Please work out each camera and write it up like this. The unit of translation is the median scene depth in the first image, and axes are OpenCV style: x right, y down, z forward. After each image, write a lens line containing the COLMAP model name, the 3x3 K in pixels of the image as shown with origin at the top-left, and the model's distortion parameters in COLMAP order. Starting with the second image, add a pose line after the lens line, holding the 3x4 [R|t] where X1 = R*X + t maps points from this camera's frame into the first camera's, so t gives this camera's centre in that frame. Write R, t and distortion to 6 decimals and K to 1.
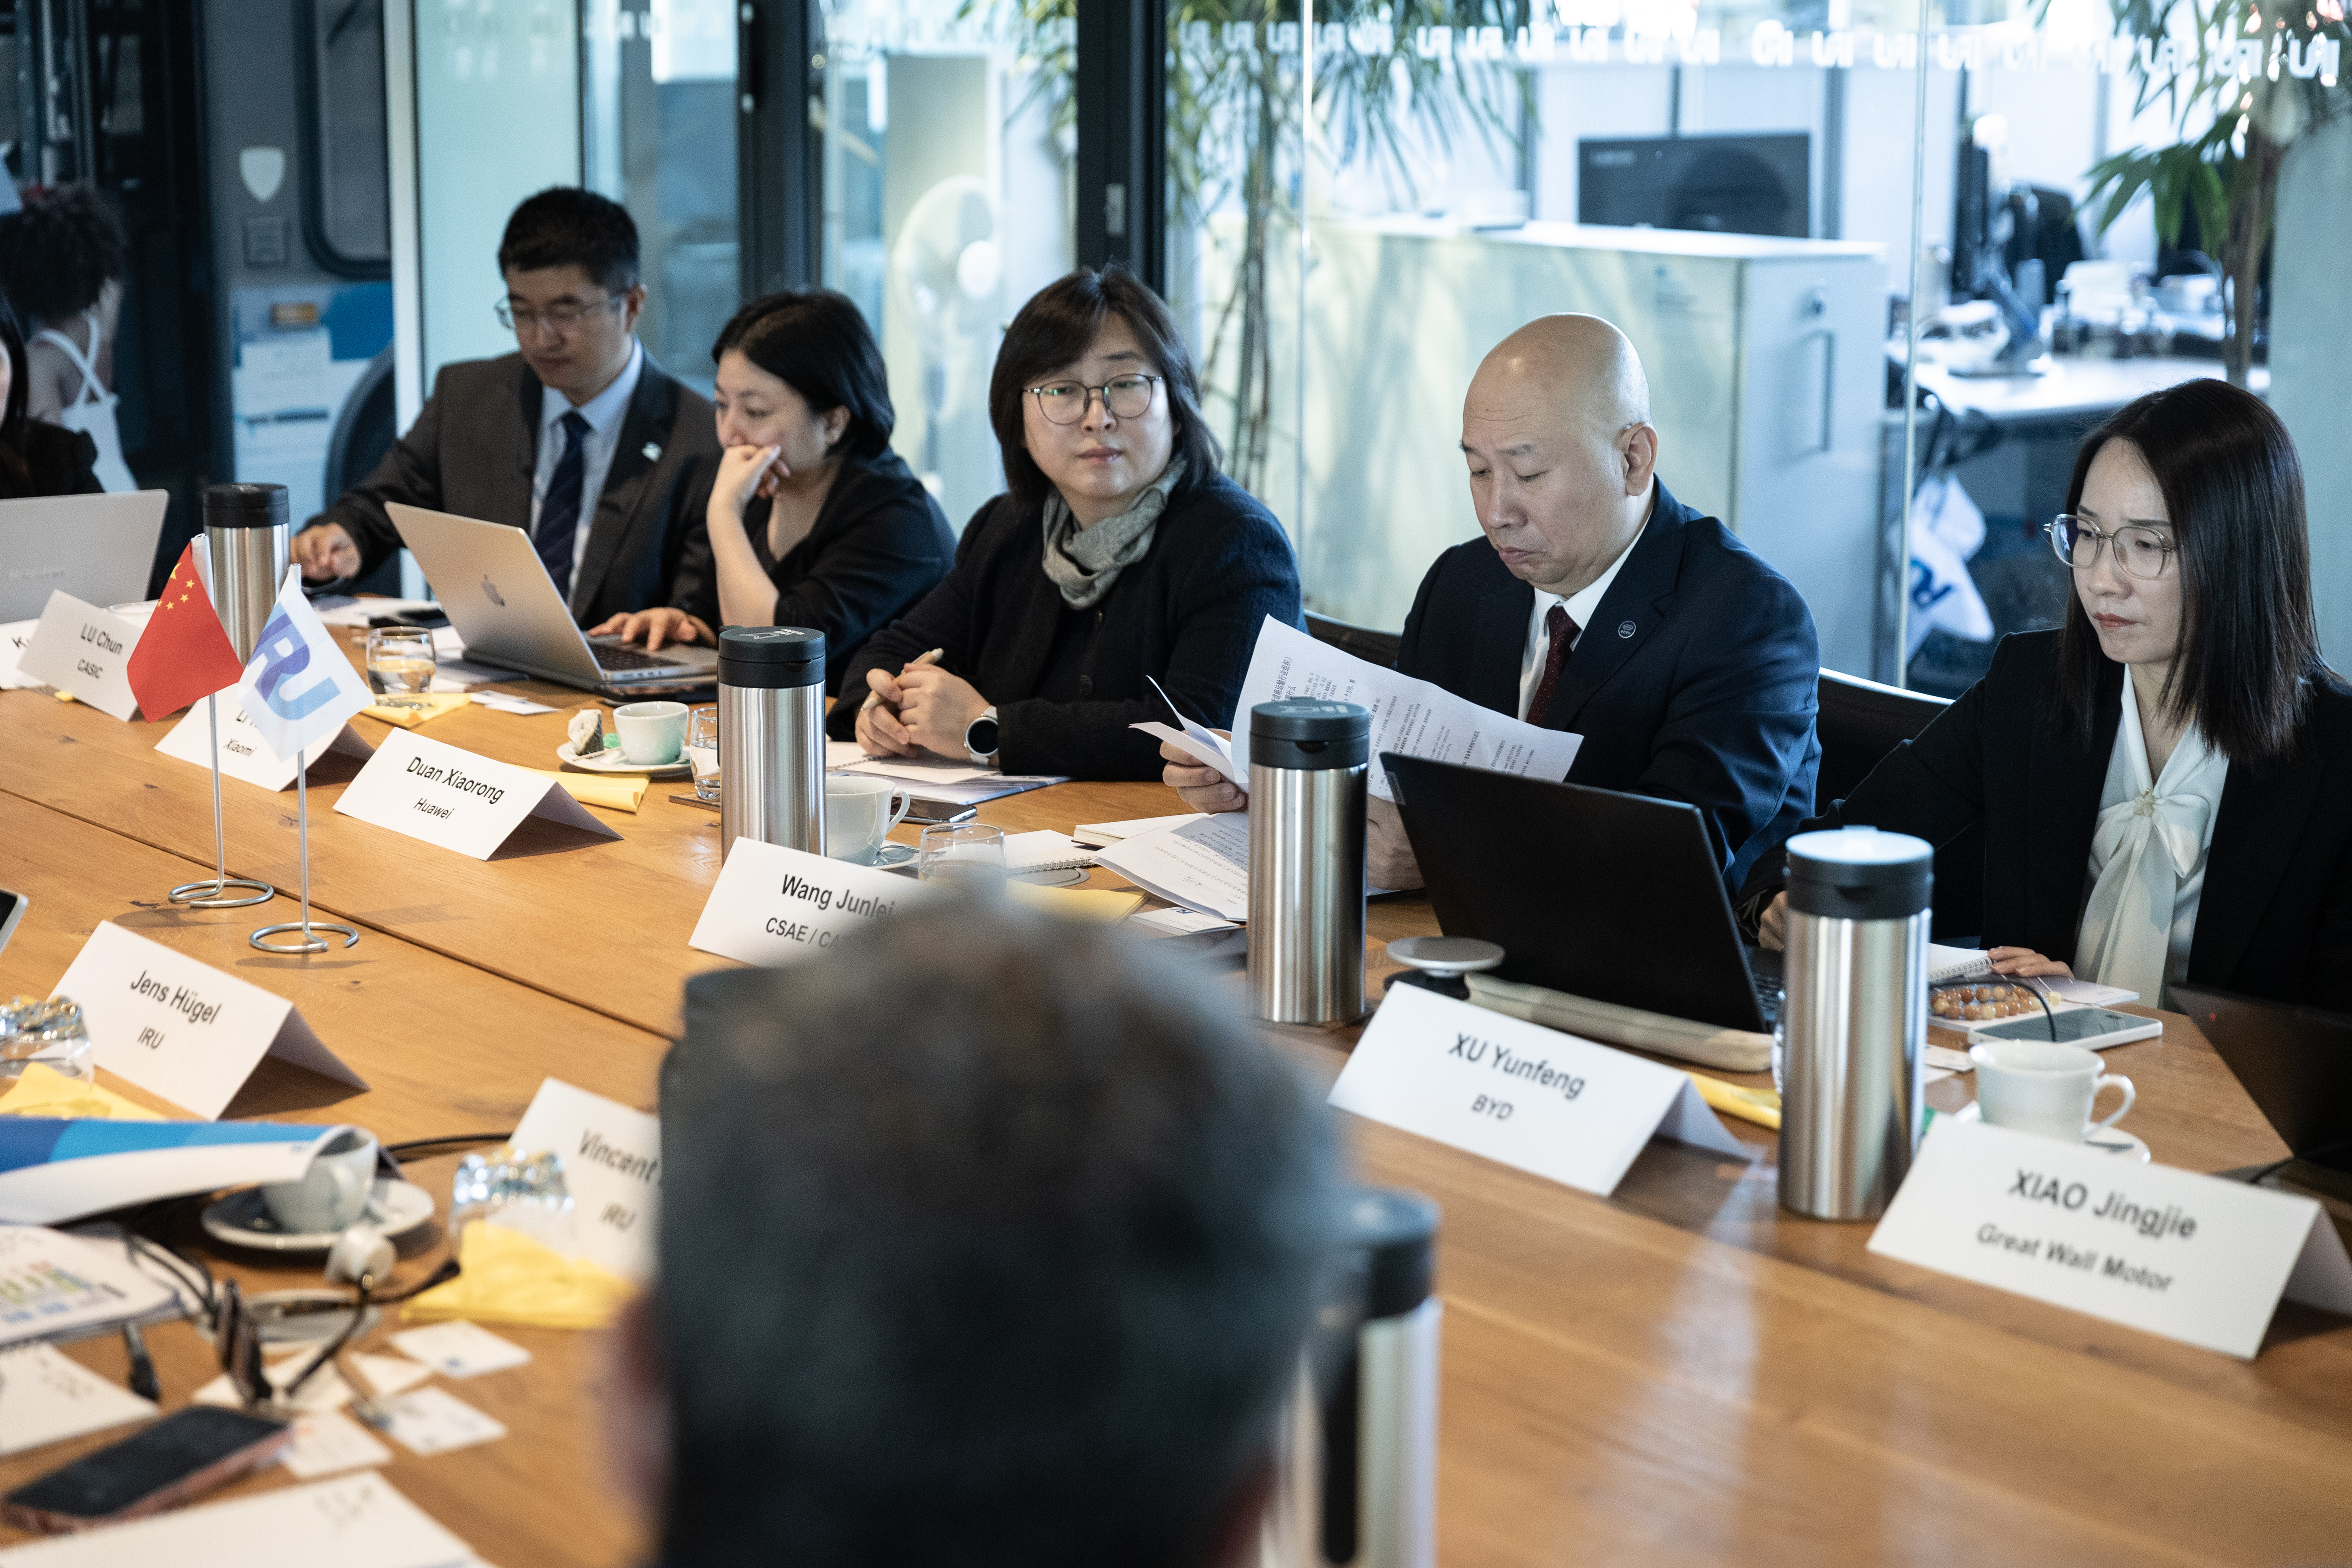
lens RADIAL K [[4223.3, 0, 1176.0], [0, 4223.3, 784.0], [0, 0, 1]] dist [0.015259, 0.183532]
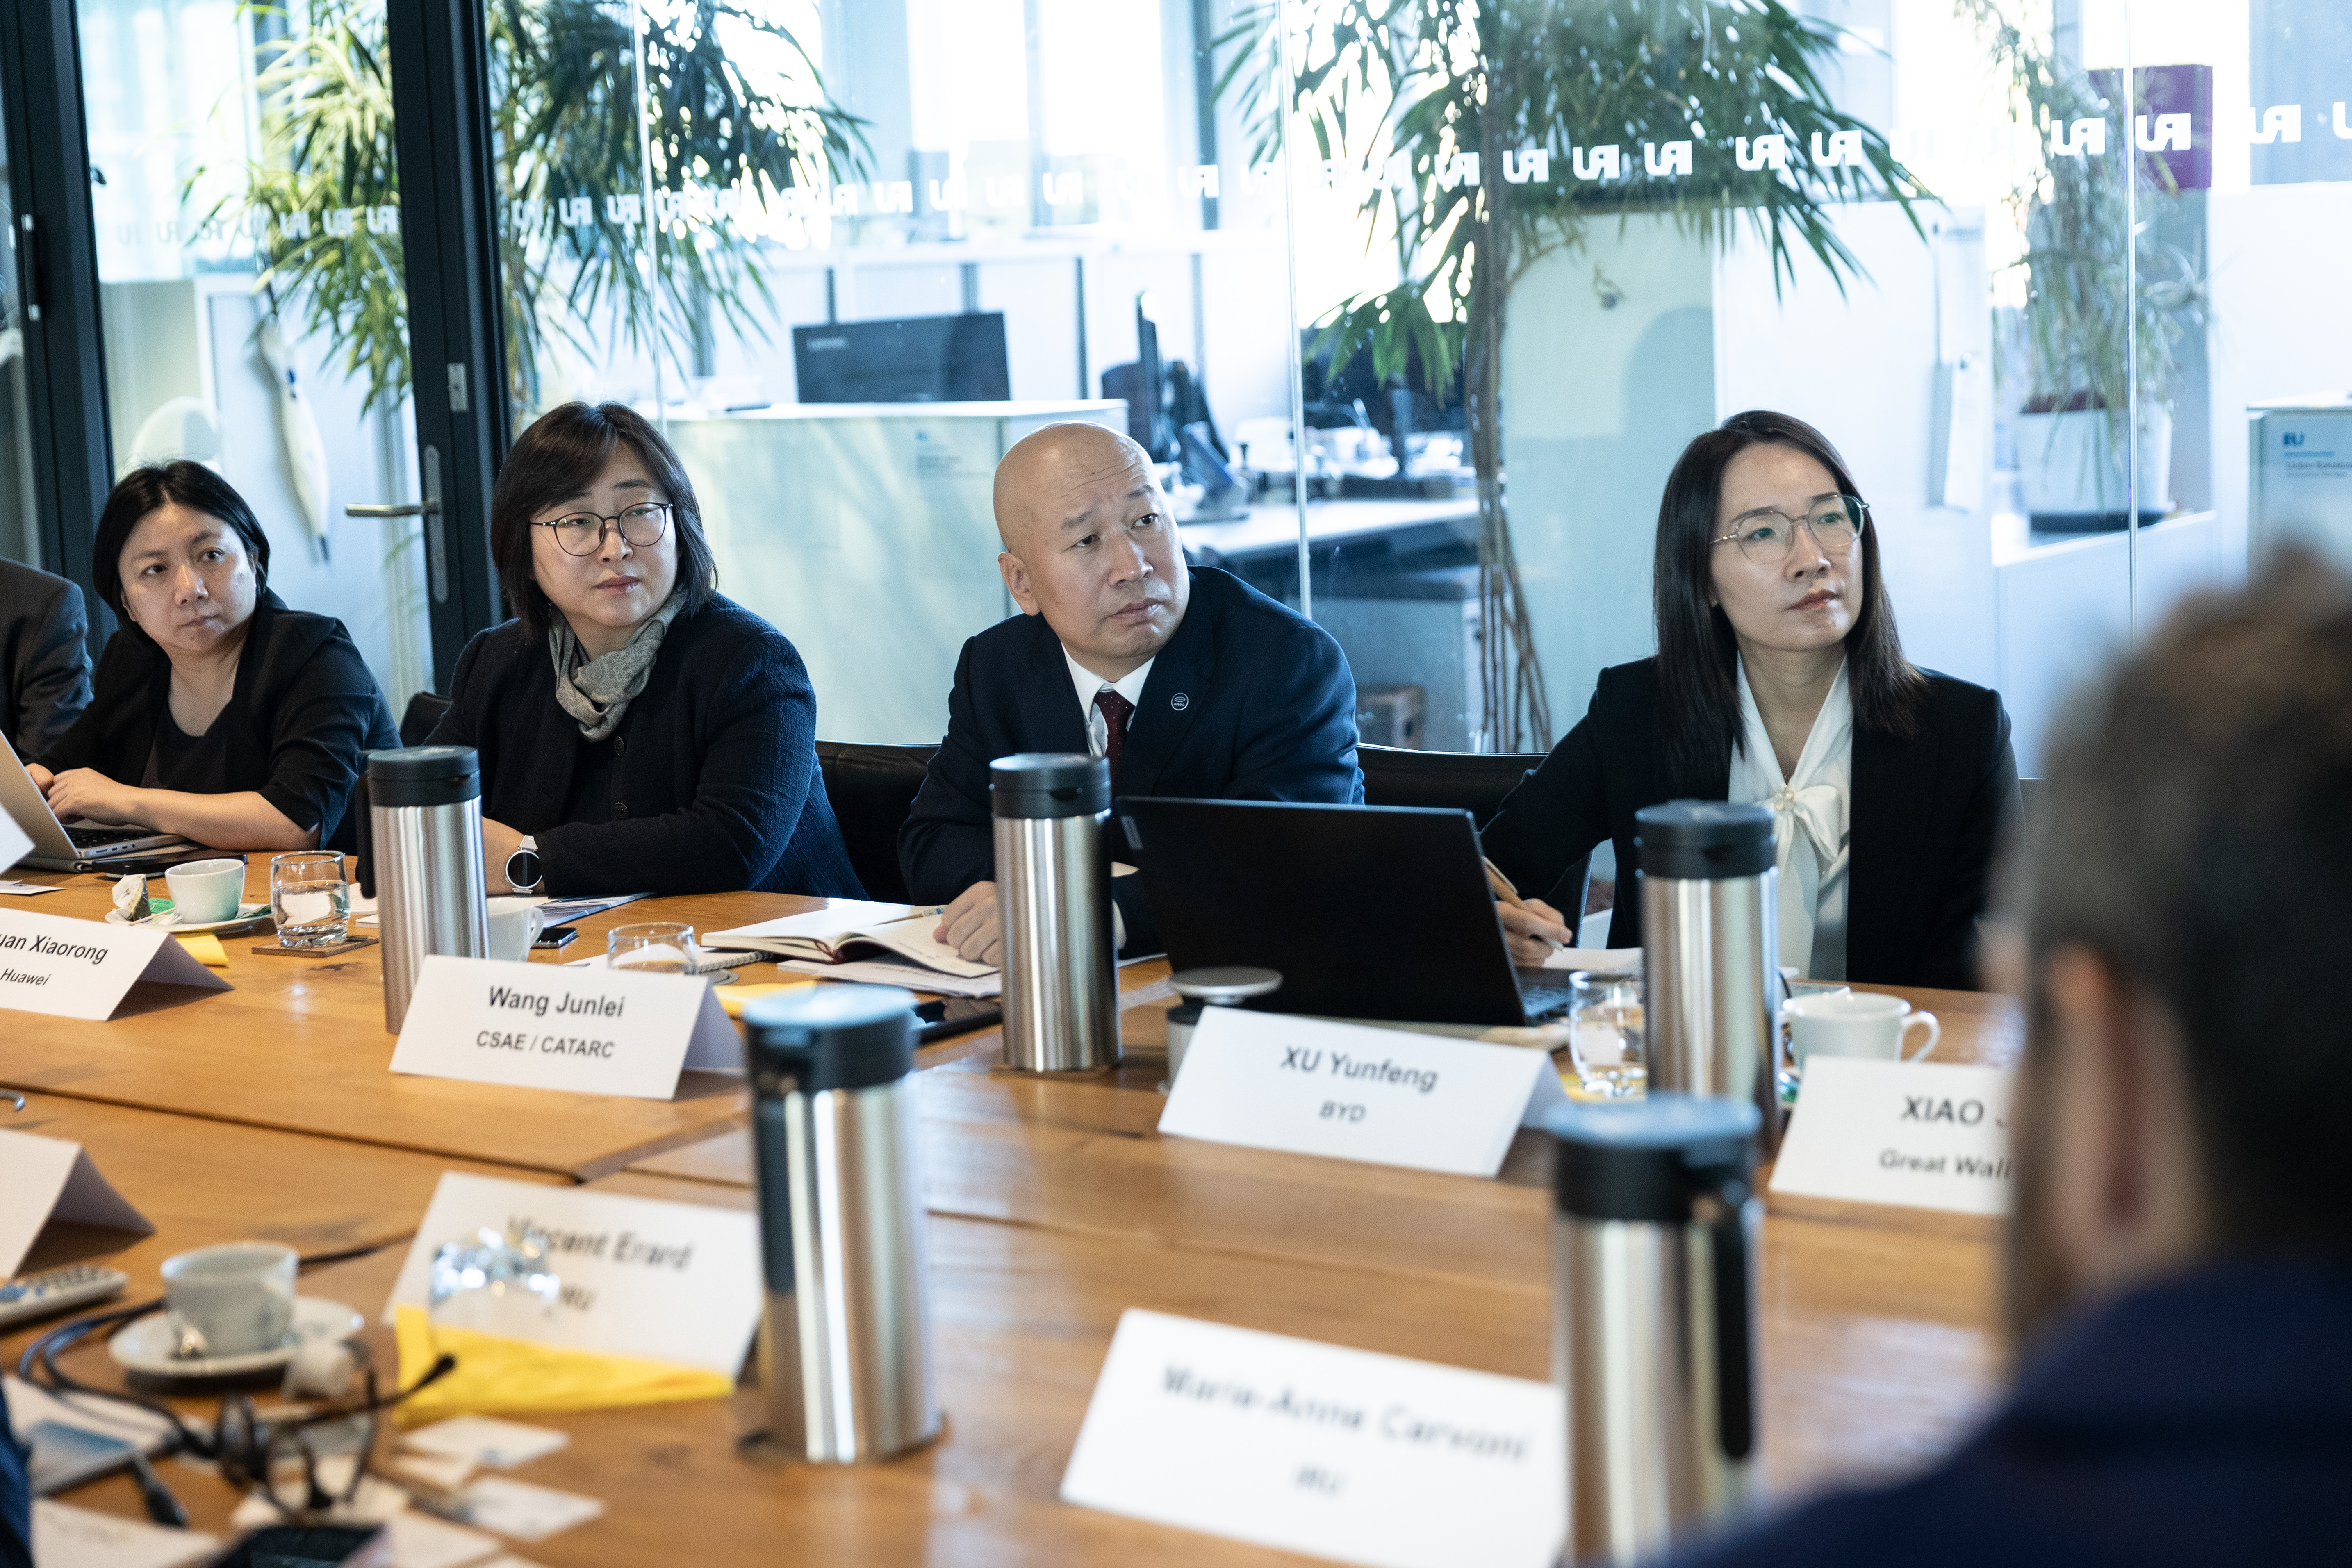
lens RADIAL K [[3933.3, 0, 1176.0], [0, 3933.3, 784.0], [0, 0, 1]] dist [-0.000397, 0.145899]
pose [[0.958526, -0.080874, 0.273288, -0.155037], [0.097182, 0.994173, -0.046647, 0.027364], [-0.267923, 0.071271, 0.960800, 0.064953]]
